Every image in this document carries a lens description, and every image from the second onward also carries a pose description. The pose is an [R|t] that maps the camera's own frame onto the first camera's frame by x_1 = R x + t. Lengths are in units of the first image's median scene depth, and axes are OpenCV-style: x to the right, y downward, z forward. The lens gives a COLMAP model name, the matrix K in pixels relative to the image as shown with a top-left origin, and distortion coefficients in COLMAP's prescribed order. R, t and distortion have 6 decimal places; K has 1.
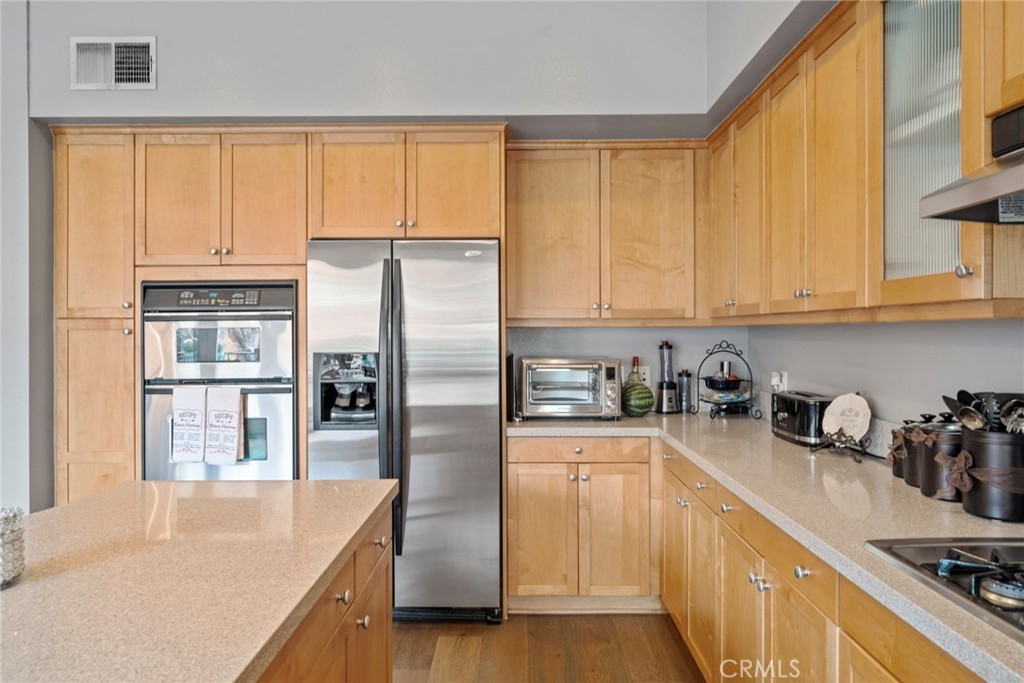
lens RADIAL K [[653.8, 0, 511.7], [0, 653.8, 328.6], [0, 0, 1]] dist [-0.000475, -0.000178]
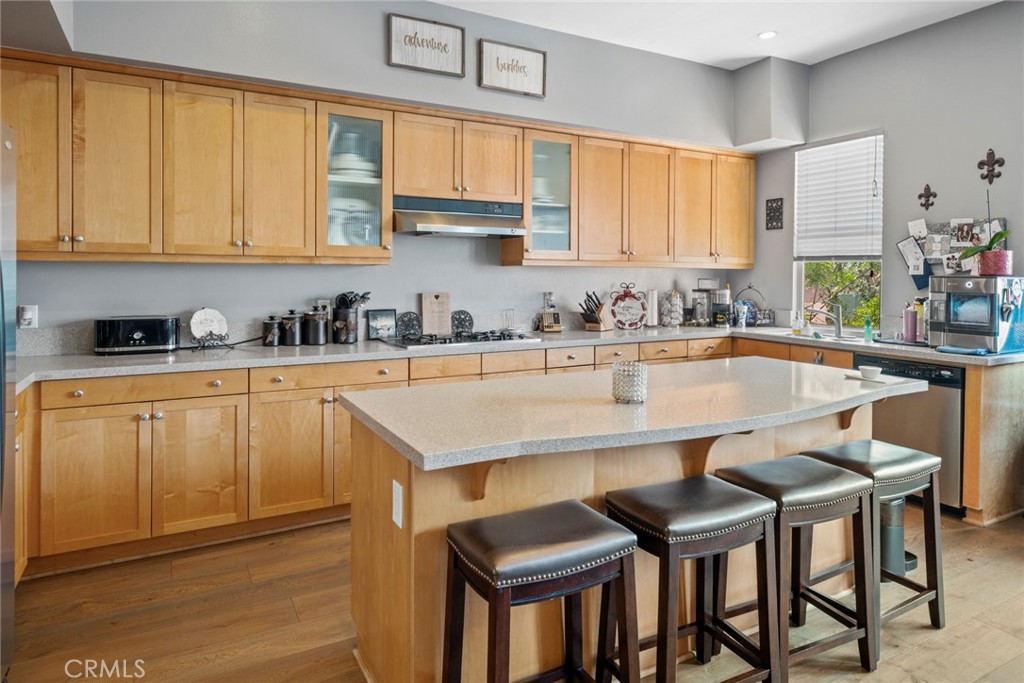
lens RADIAL K [[617.5, 0, 509.7], [0, 617.5, 277.9], [0, 0, 1]] dist [0.002205, 0.000976]
pose [[-0.485461, -0.006584, 0.874233, -0.766194], [-0.007090, 0.999968, 0.003594, 0.012669], [-0.874229, -0.004453, -0.485493, 0.764175]]
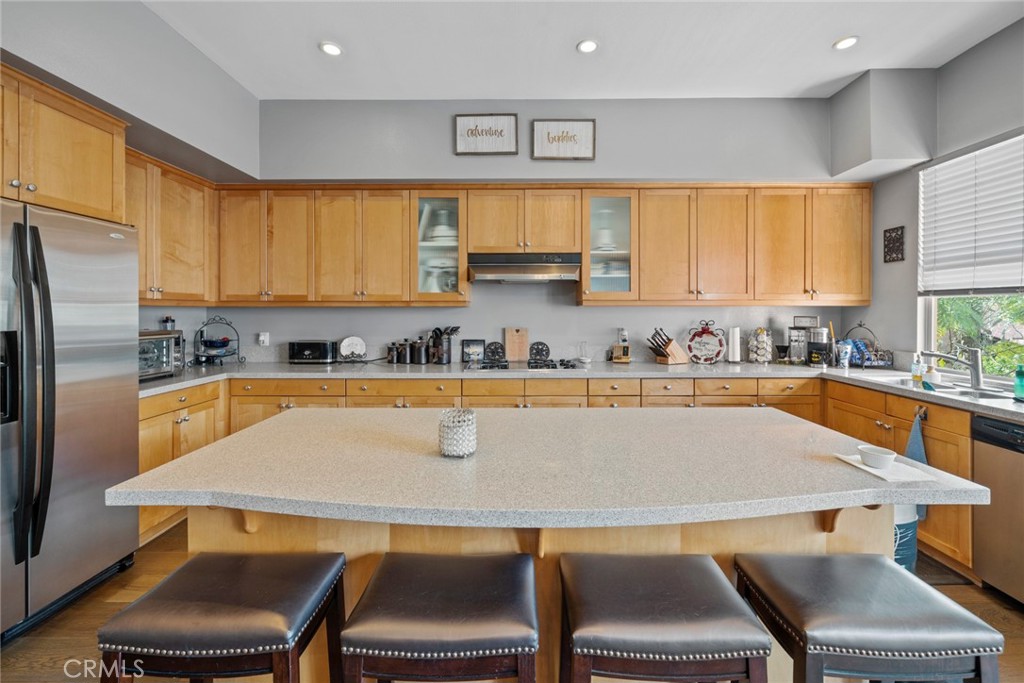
lens RADIAL K [[406.4, 0, 513.0], [0, 406.4, 311.9], [0, 0, 1]] dist [-0.001181, -0.000161]
pose [[-0.002073, 0.001098, 0.999997, -0.653975], [-0.002302, 0.999997, -0.001103, 0.008913], [-0.999995, -0.002305, -0.002071, 0.306180]]
